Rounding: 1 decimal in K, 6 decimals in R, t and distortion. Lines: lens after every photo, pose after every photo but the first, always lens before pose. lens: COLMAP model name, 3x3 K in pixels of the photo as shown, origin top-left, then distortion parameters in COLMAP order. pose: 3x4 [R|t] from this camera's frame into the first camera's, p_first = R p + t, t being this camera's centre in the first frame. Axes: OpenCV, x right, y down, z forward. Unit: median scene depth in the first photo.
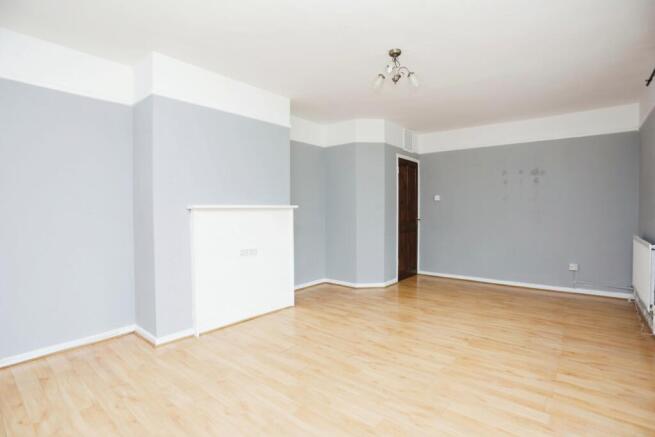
lens RADIAL K [[325.8, 0, 322.5], [0, 325.8, 214.7], [0, 0, 1]] dist [-0.072808, 0.032011]
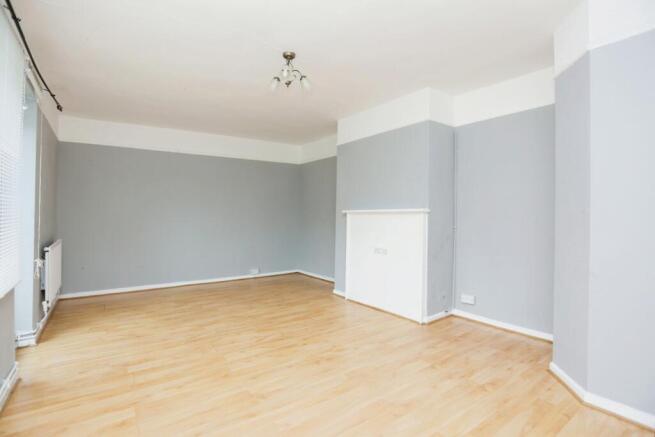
lens RADIAL K [[325.8, 0, 322.5], [0, 325.8, 214.7], [0, 0, 1]] dist [-0.072808, 0.032011]
pose [[-0.264381, -0.000375, -0.964418, 1.160027], [-0.011551, 0.999929, 0.002778, -0.014931], [0.964349, 0.011875, -0.264367, 1.384795]]
